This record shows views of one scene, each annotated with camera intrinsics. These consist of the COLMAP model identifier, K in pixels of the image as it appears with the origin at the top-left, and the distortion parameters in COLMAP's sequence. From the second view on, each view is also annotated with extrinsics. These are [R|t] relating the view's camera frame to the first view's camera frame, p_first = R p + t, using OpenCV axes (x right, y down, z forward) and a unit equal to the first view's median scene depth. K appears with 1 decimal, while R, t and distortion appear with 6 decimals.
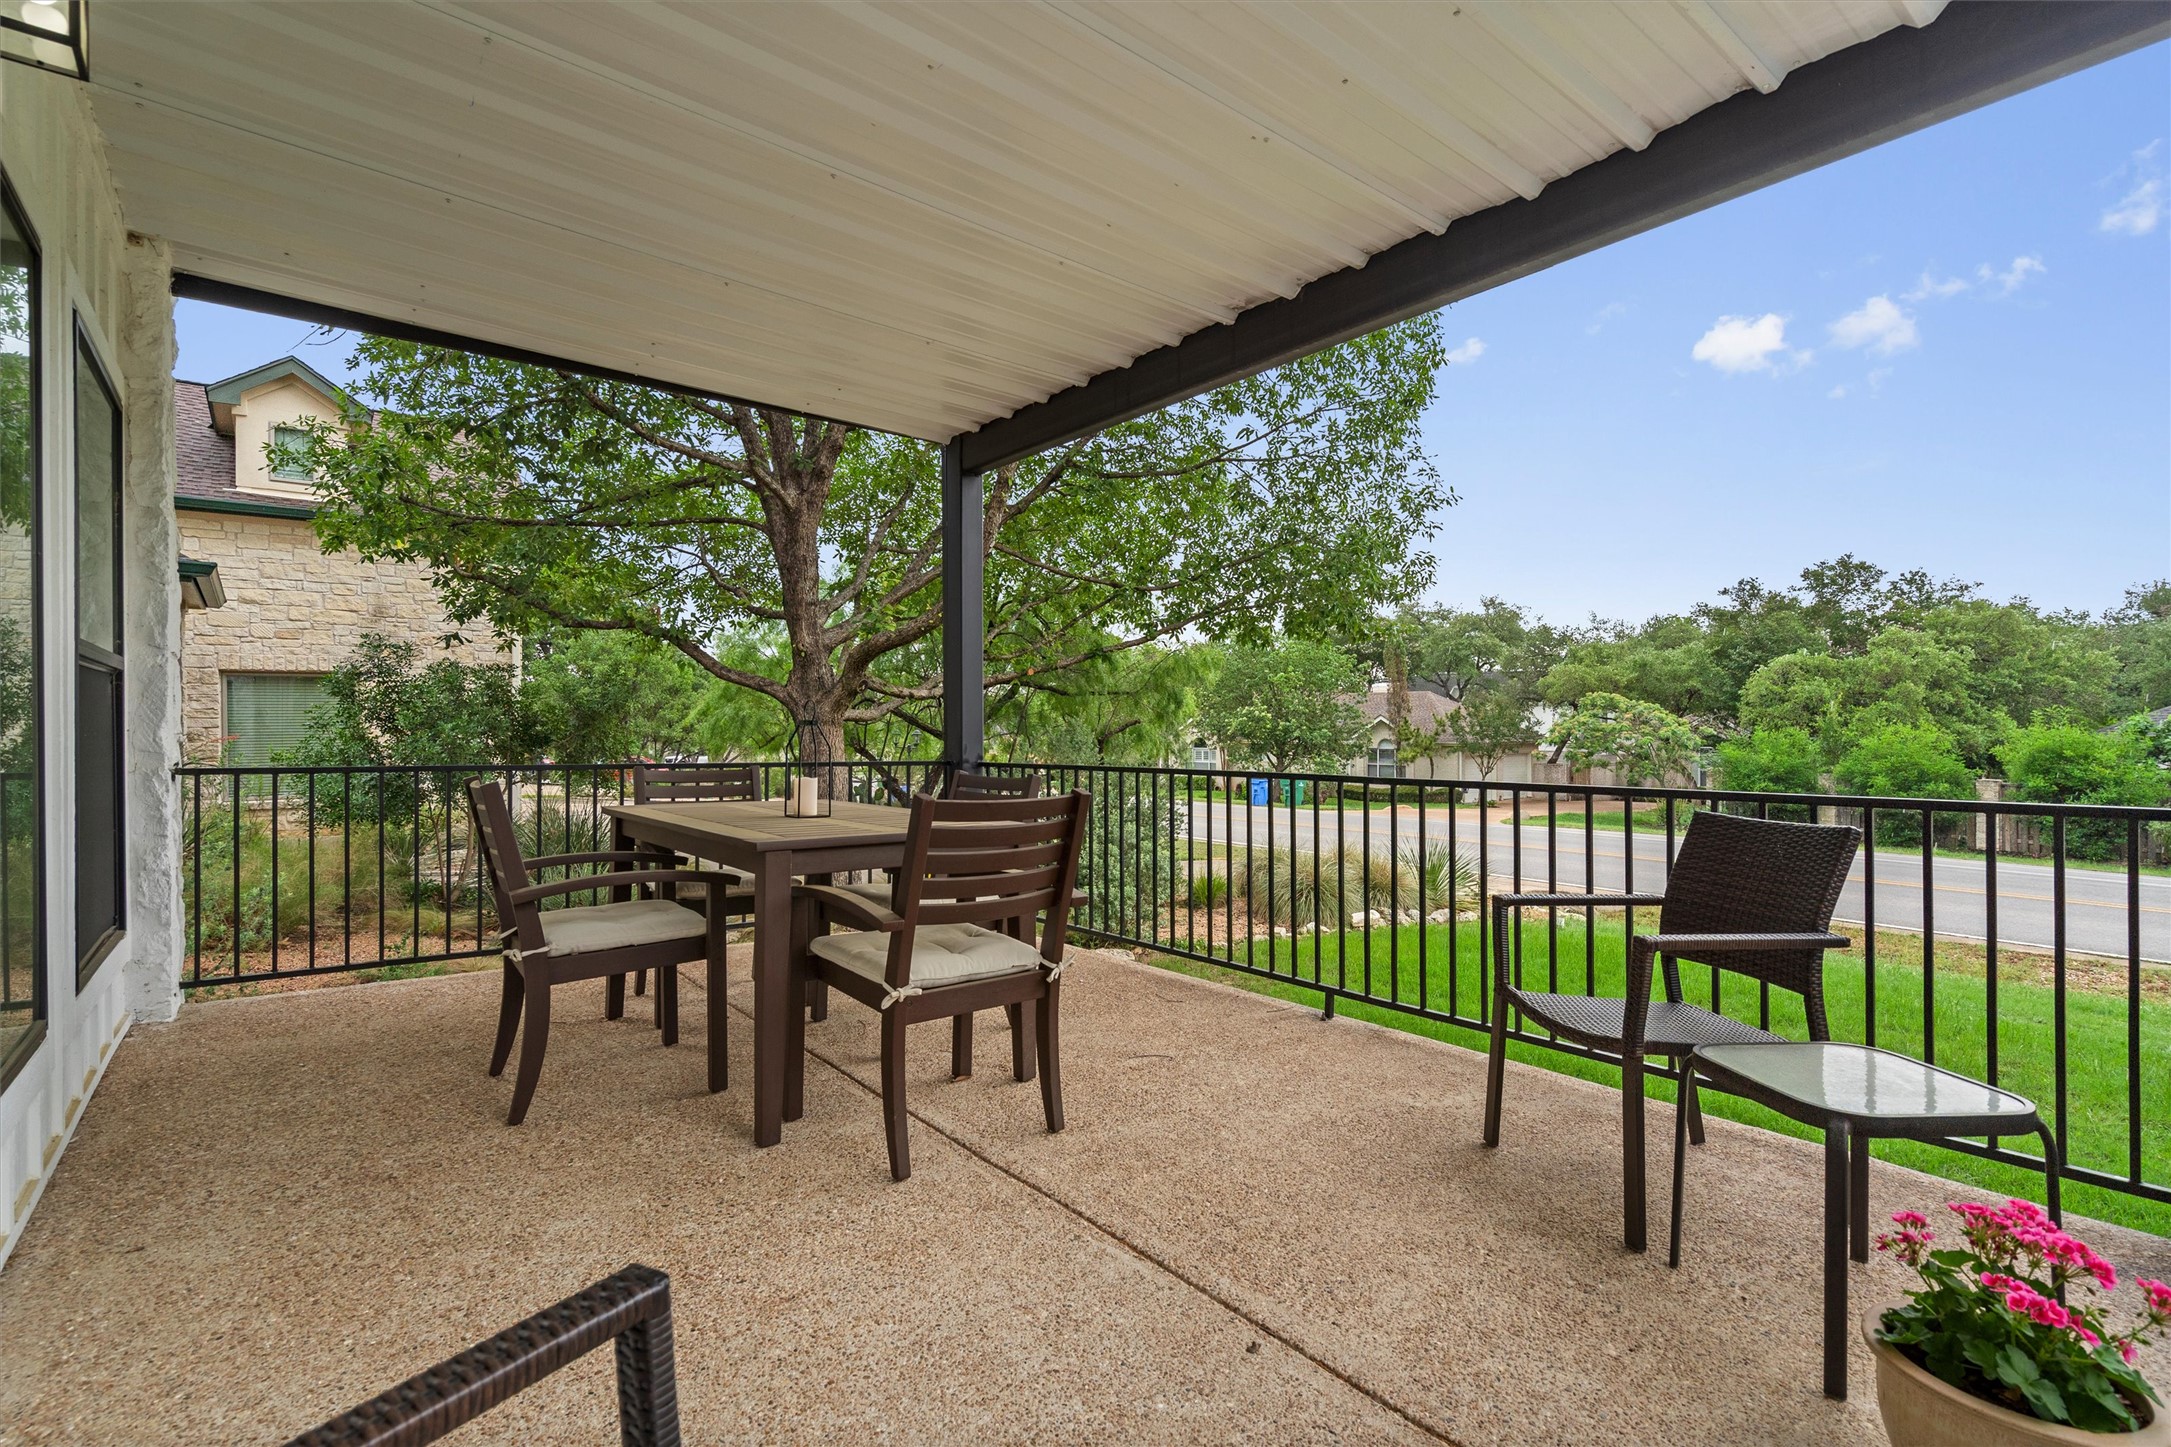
lens RADIAL K [[1026.9, 0, 1085.5], [0, 1026.9, 723.5], [0, 0, 1]] dist [-0.002834, -0.000401]
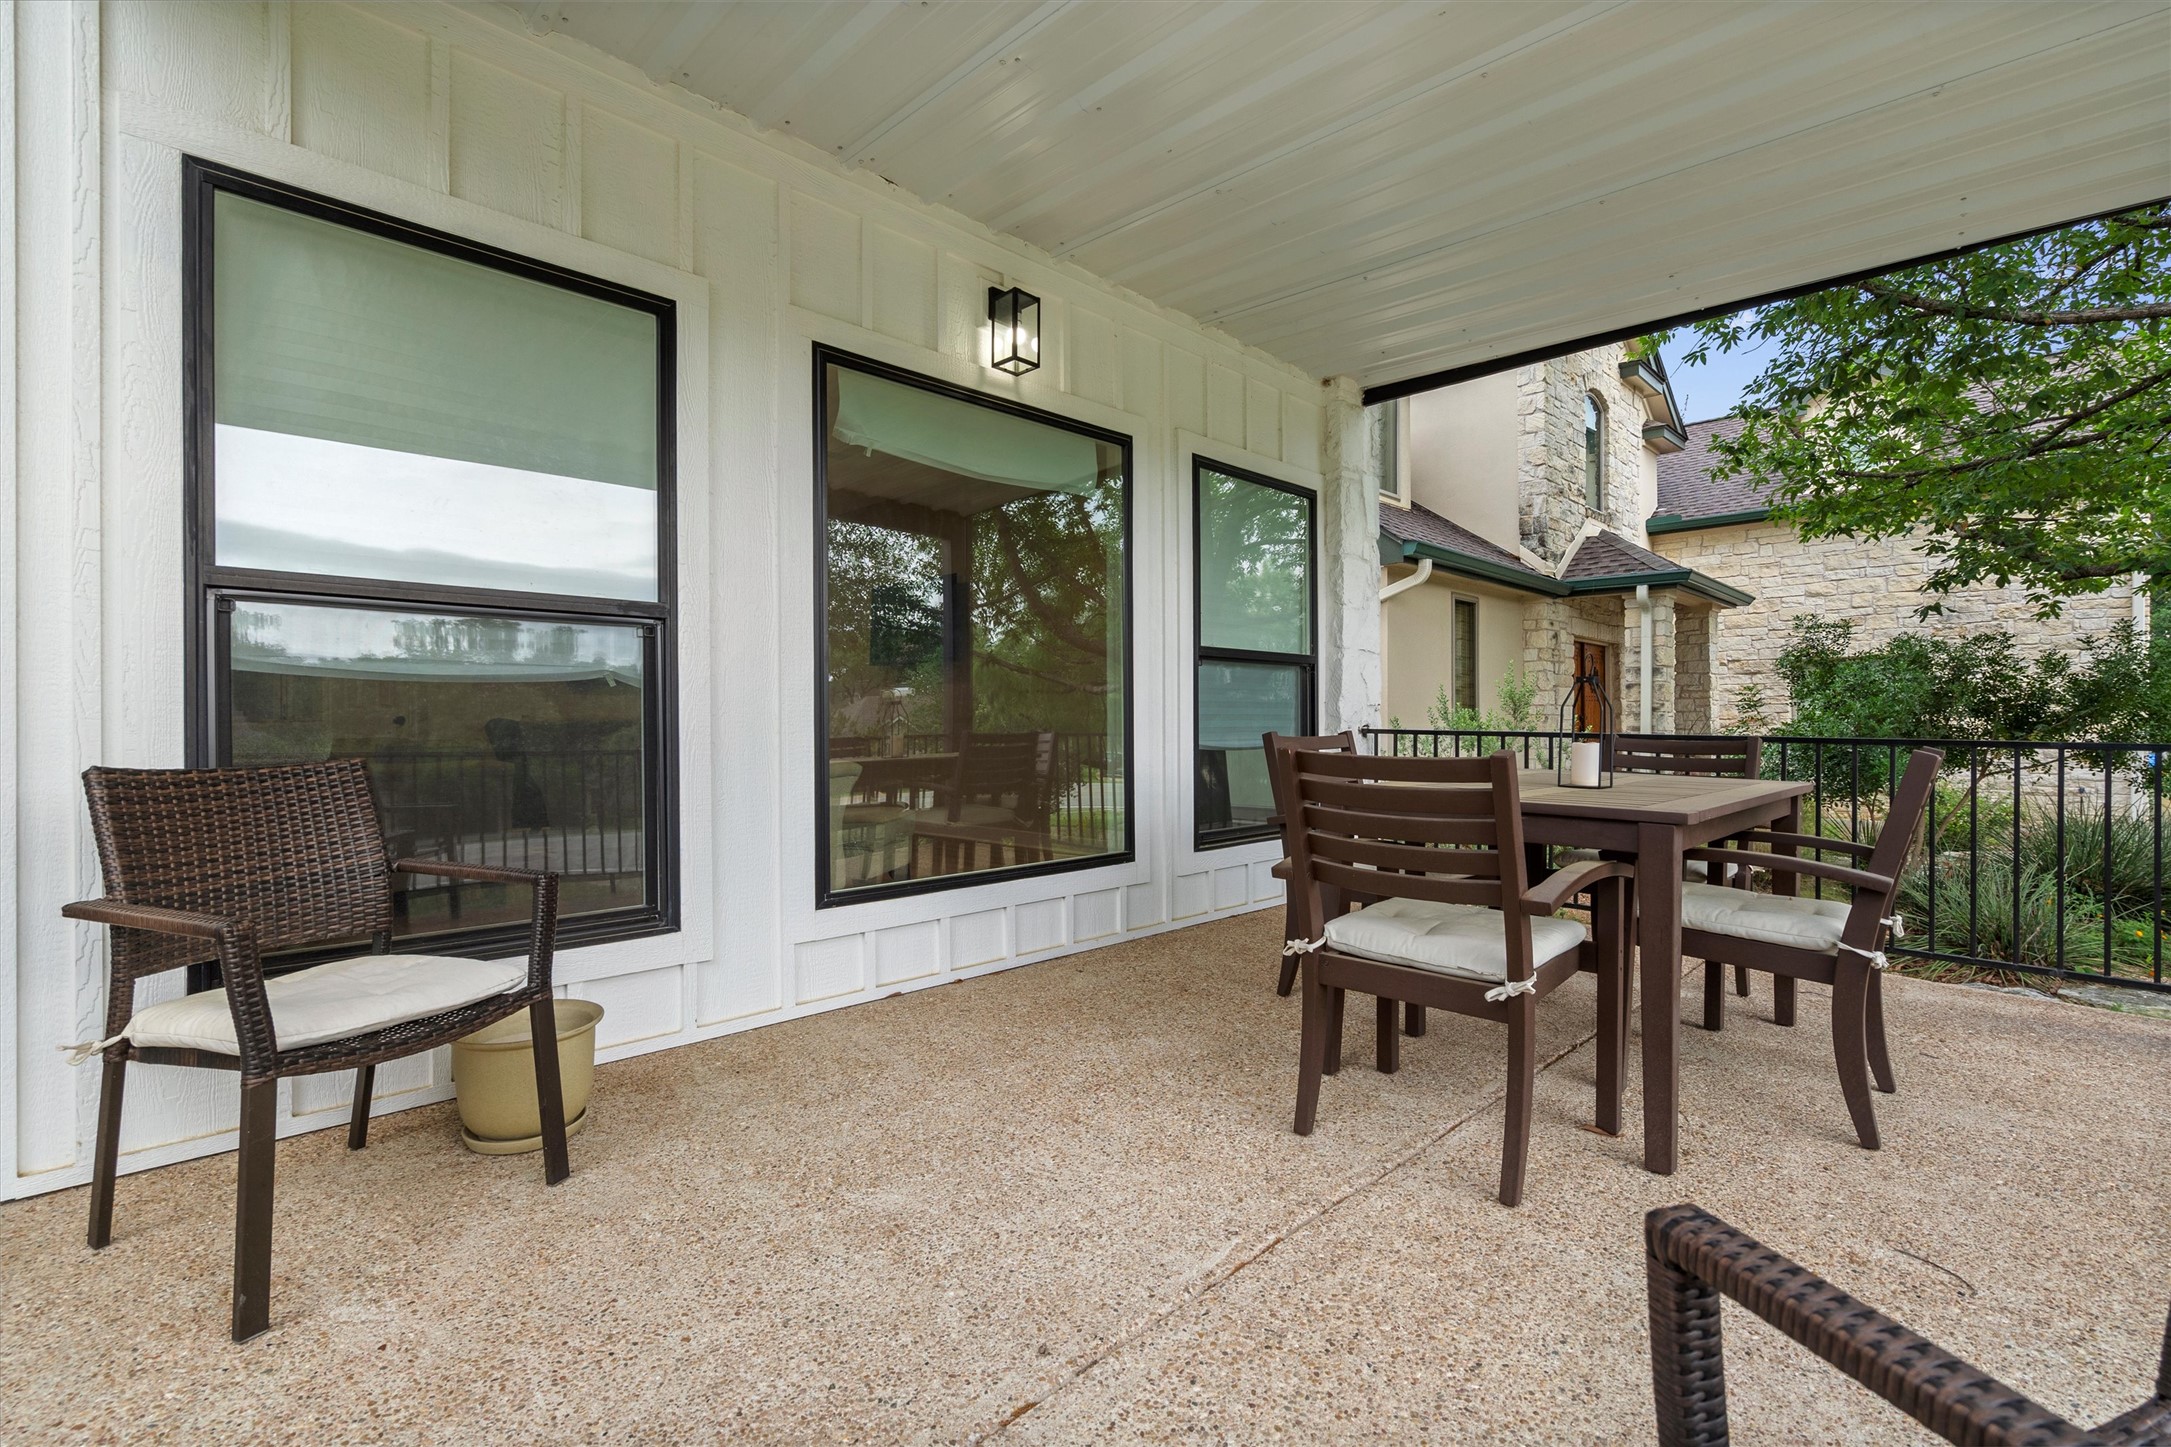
lens RADIAL K [[986.4, 0, 1082.5], [0, 986.4, 730.9], [0, 0, 1]] dist [-0.000414, 0.000345]
pose [[0.107405, 0.012448, -0.994137, 0.501752], [0.004277, 0.999907, 0.012982, 0.027738], [0.994206, -0.005646, 0.107342, 0.465936]]
